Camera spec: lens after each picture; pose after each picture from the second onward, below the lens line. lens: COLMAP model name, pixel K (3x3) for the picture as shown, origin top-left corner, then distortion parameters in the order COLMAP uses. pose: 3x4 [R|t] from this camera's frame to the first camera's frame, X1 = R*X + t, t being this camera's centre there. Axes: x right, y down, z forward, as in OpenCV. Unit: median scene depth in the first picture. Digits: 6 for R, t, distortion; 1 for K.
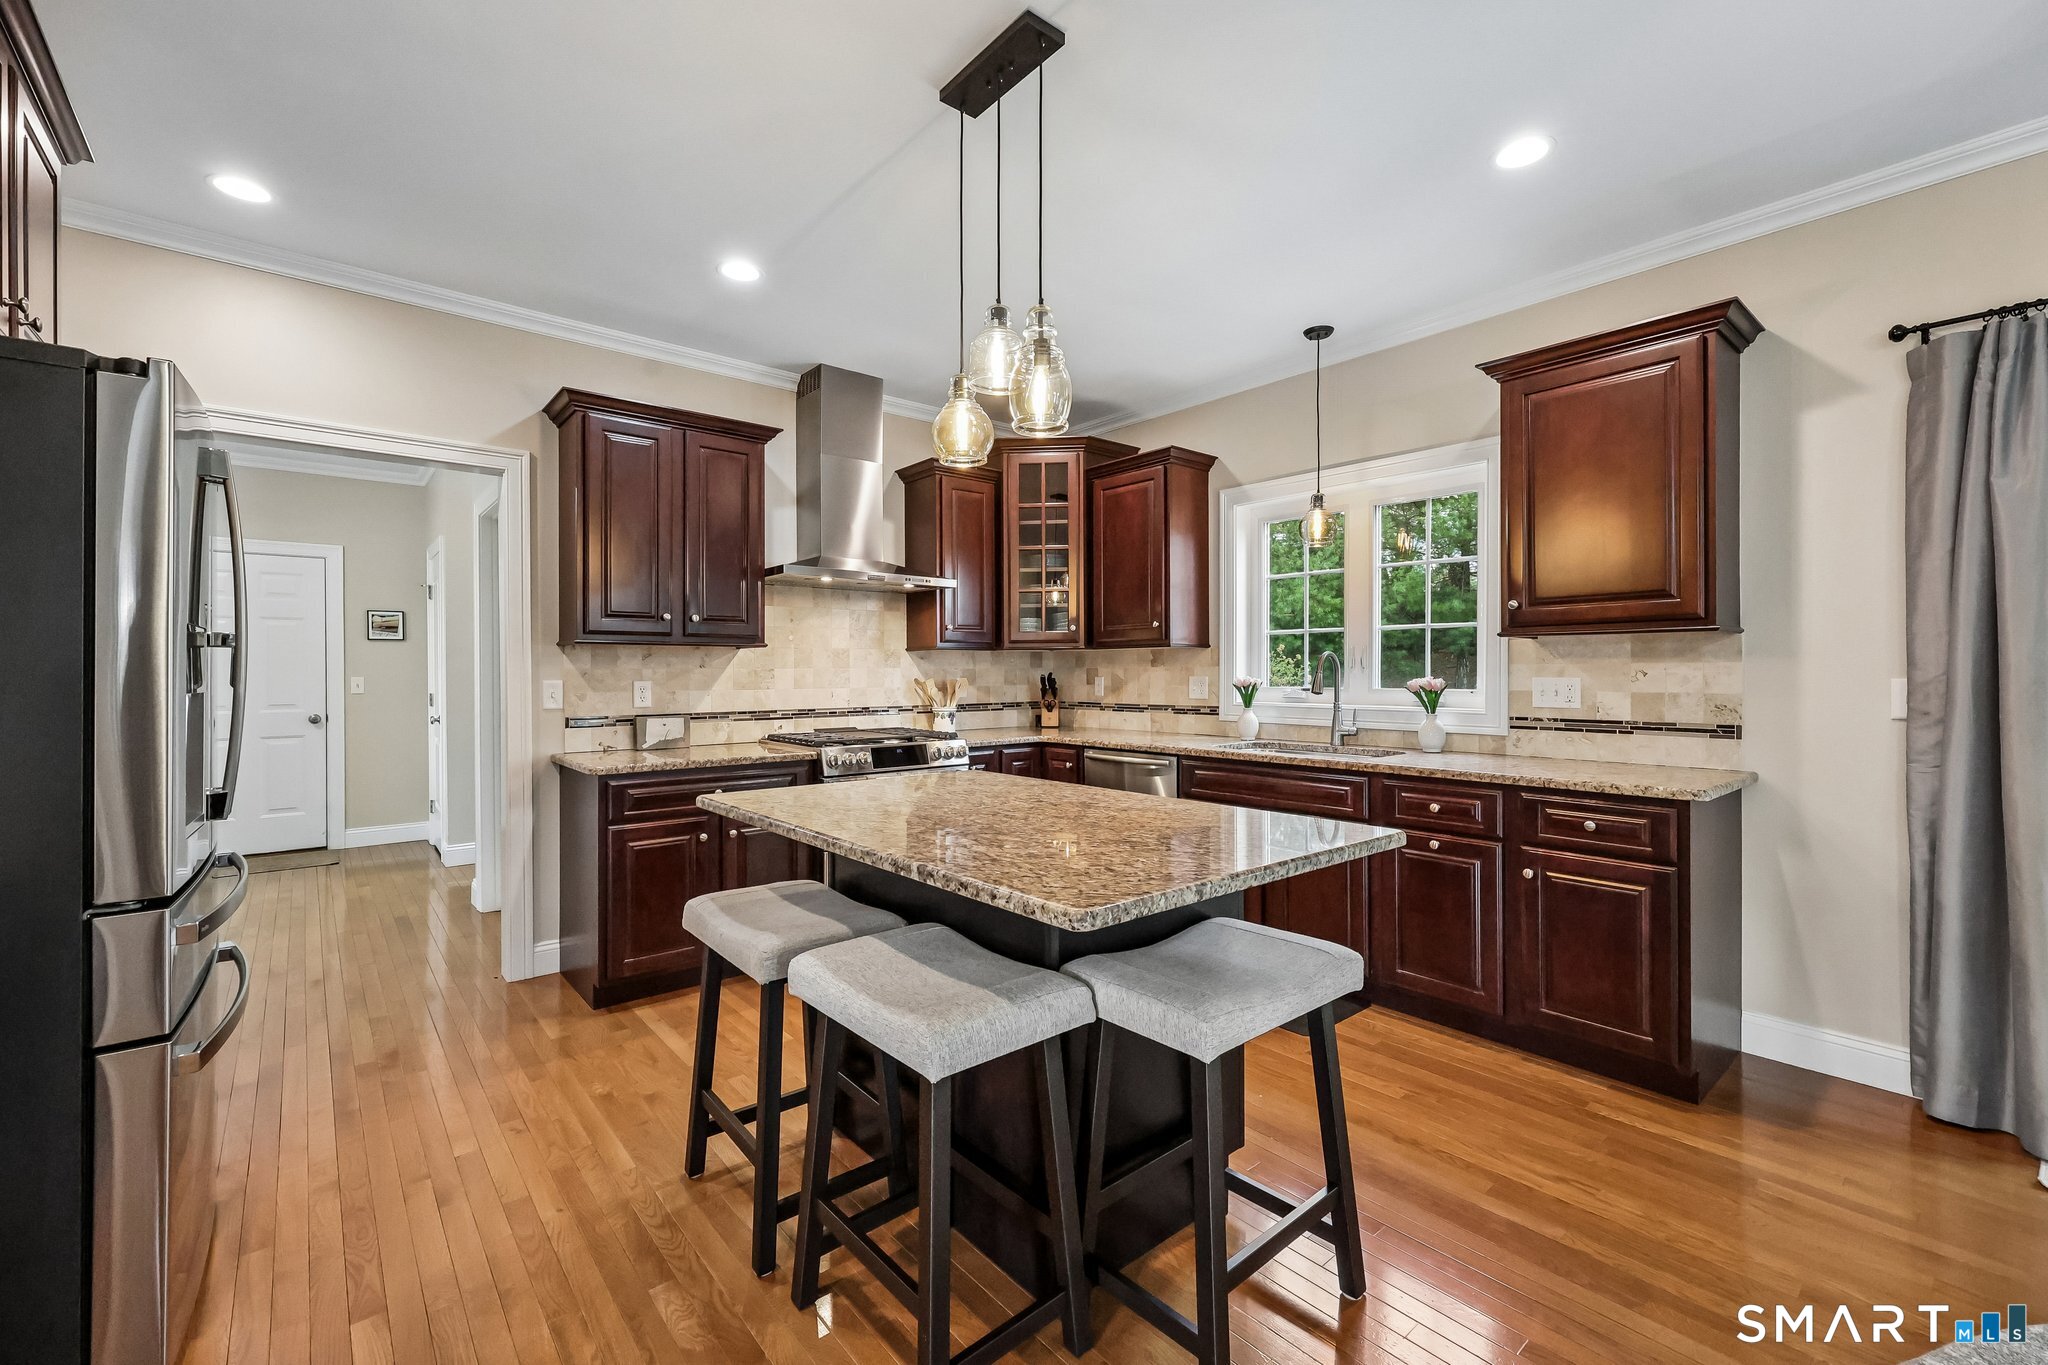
lens RADIAL K [[825.2, 0, 1035.9], [0, 825.2, 673.3], [0, 0, 1]] dist [0.002729, -0.000215]
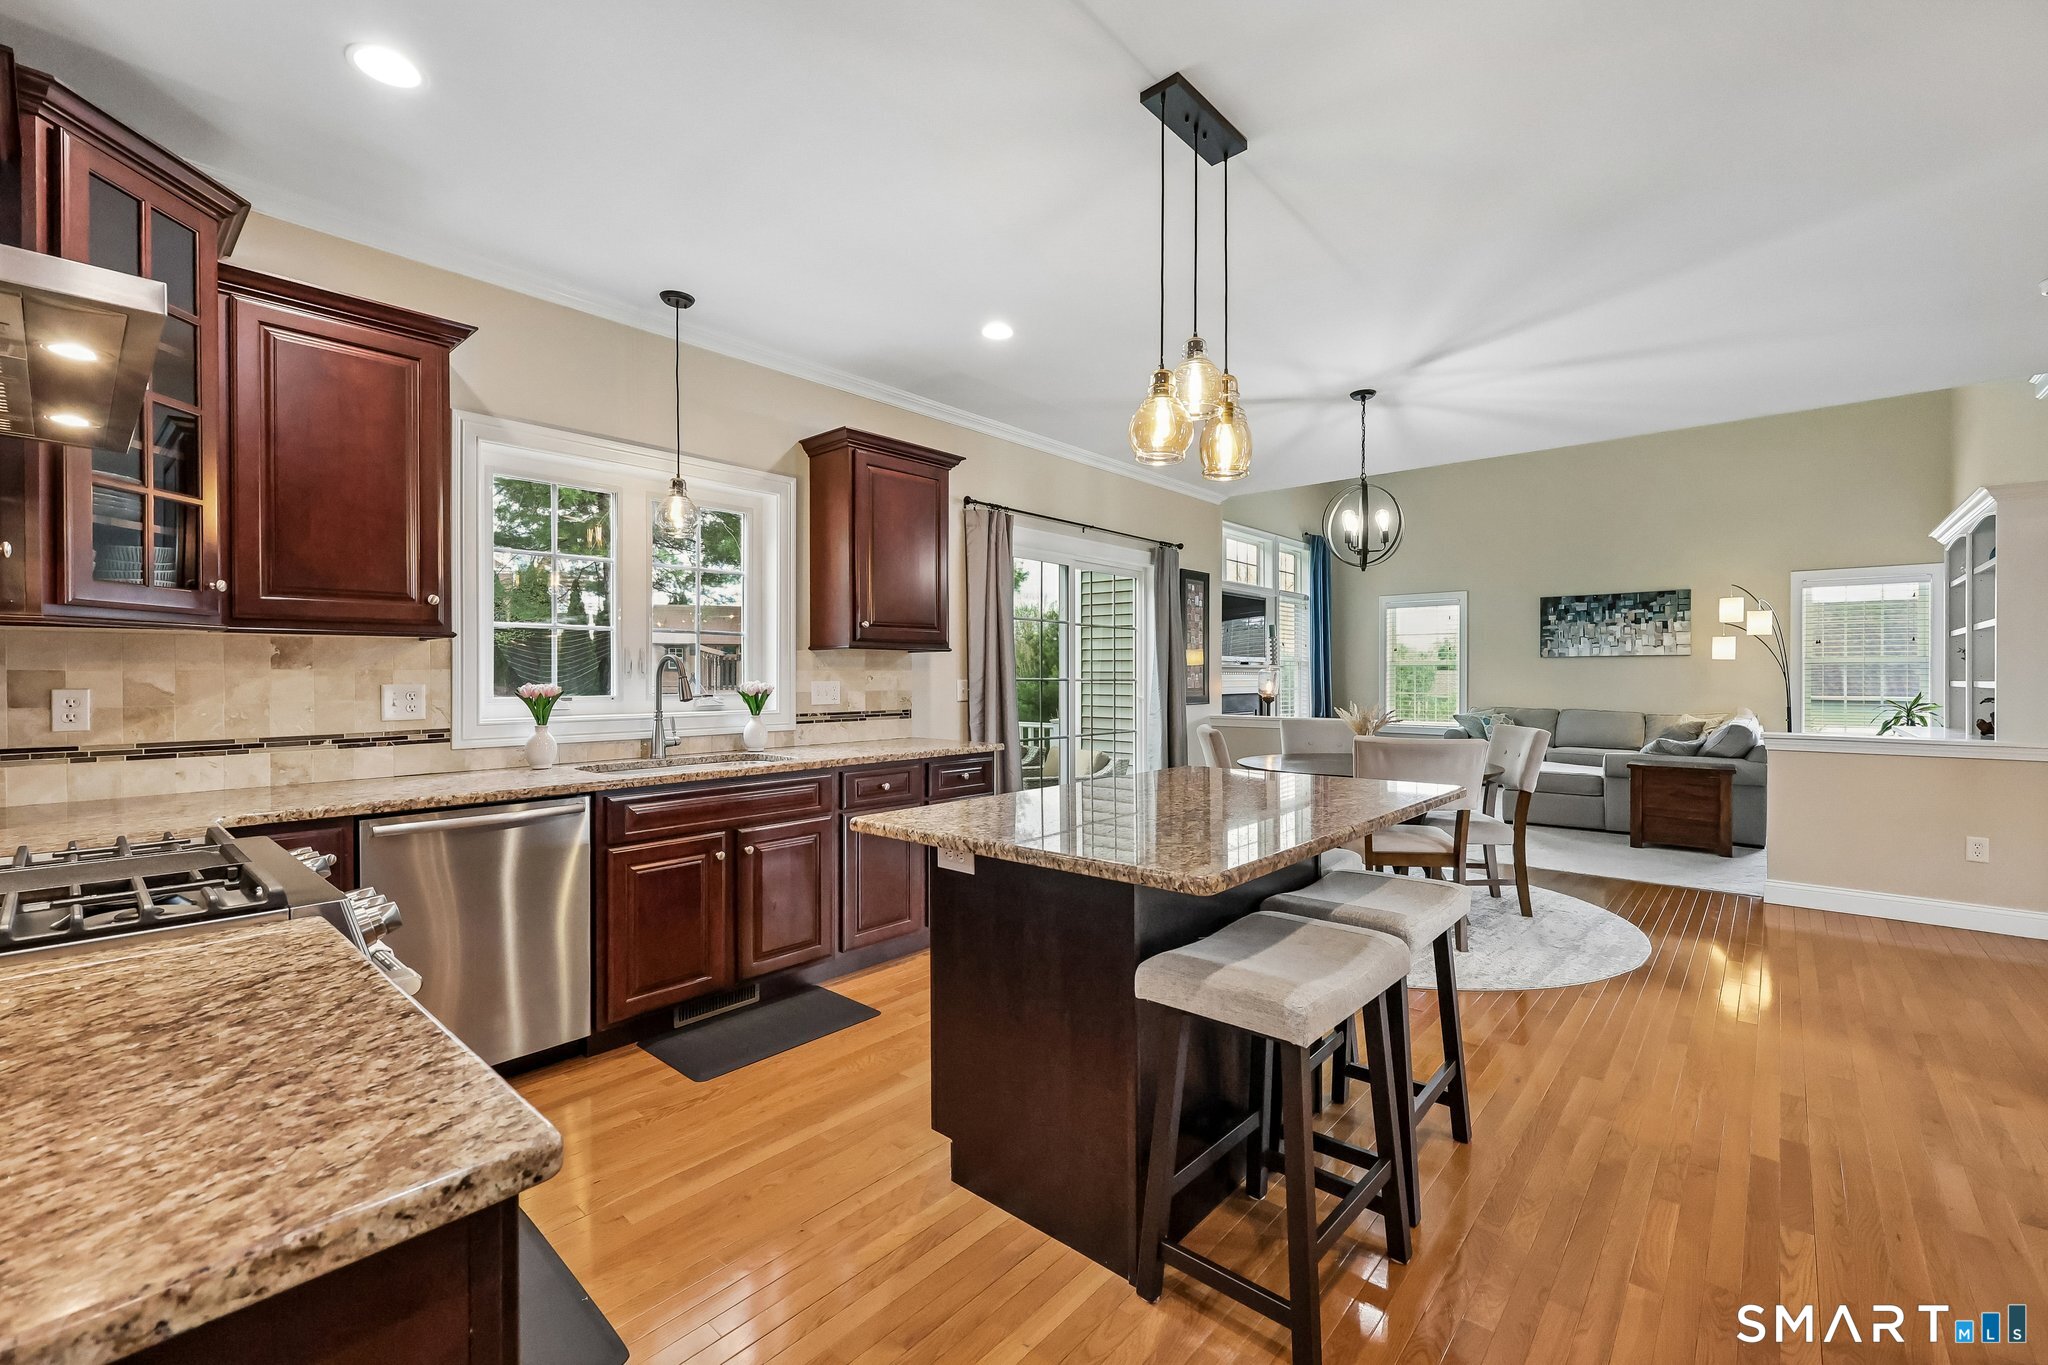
lens RADIAL K [[825.2, 0, 1028.7], [0, 825.2, 677.3], [0, 0, 1]] dist [0.002729, -0.000215]
pose [[-0.102780, -0.000584, 0.994704, -0.559613], [0.004799, 0.999988, 0.001083, -0.000546], [-0.994693, 0.004885, -0.102775, 0.673232]]
